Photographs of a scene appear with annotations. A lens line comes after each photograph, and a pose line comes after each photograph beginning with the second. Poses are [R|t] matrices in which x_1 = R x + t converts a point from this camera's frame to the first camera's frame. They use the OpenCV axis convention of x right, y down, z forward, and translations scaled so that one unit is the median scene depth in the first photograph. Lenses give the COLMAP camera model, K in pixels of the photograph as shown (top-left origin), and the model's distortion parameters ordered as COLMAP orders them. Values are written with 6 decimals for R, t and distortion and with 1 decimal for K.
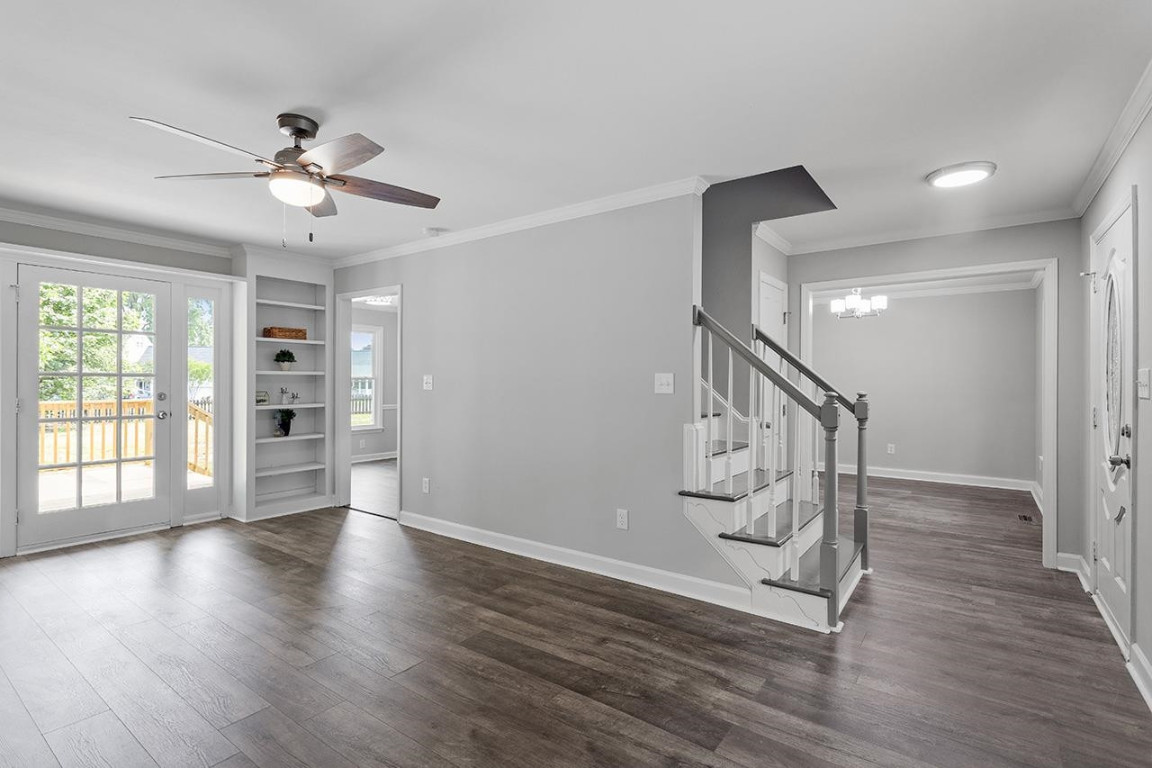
lens RADIAL K [[543.1, 0, 576.0], [0, 543.1, 384.0], [0, 0, 1]] dist [0.020127, 0.000173]
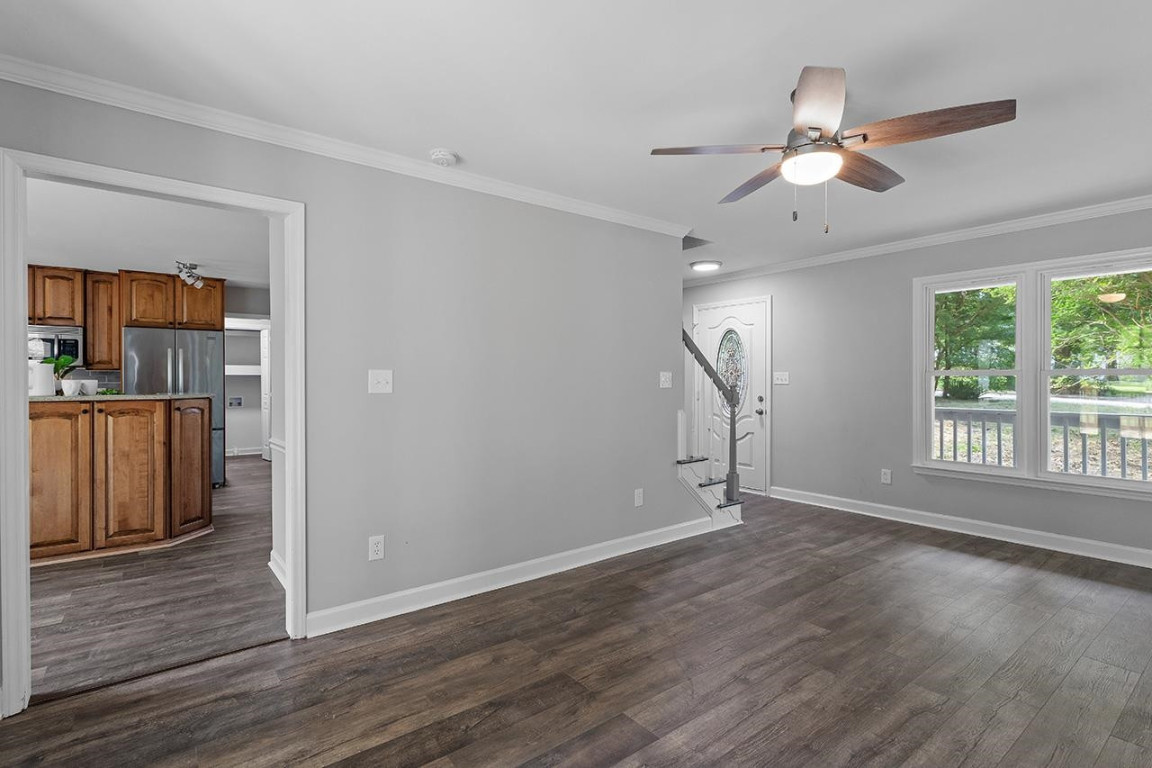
lens RADIAL K [[555.8, 0, 572.6], [0, 555.8, 379.6], [0, 0, 1]] dist [0.035299, -0.000053]
pose [[0.274477, -0.002650, 0.961590, -1.213062], [0.008262, 0.999966, 0.000397, -0.004405], [-0.961558, 0.007836, 0.274489, 0.896622]]
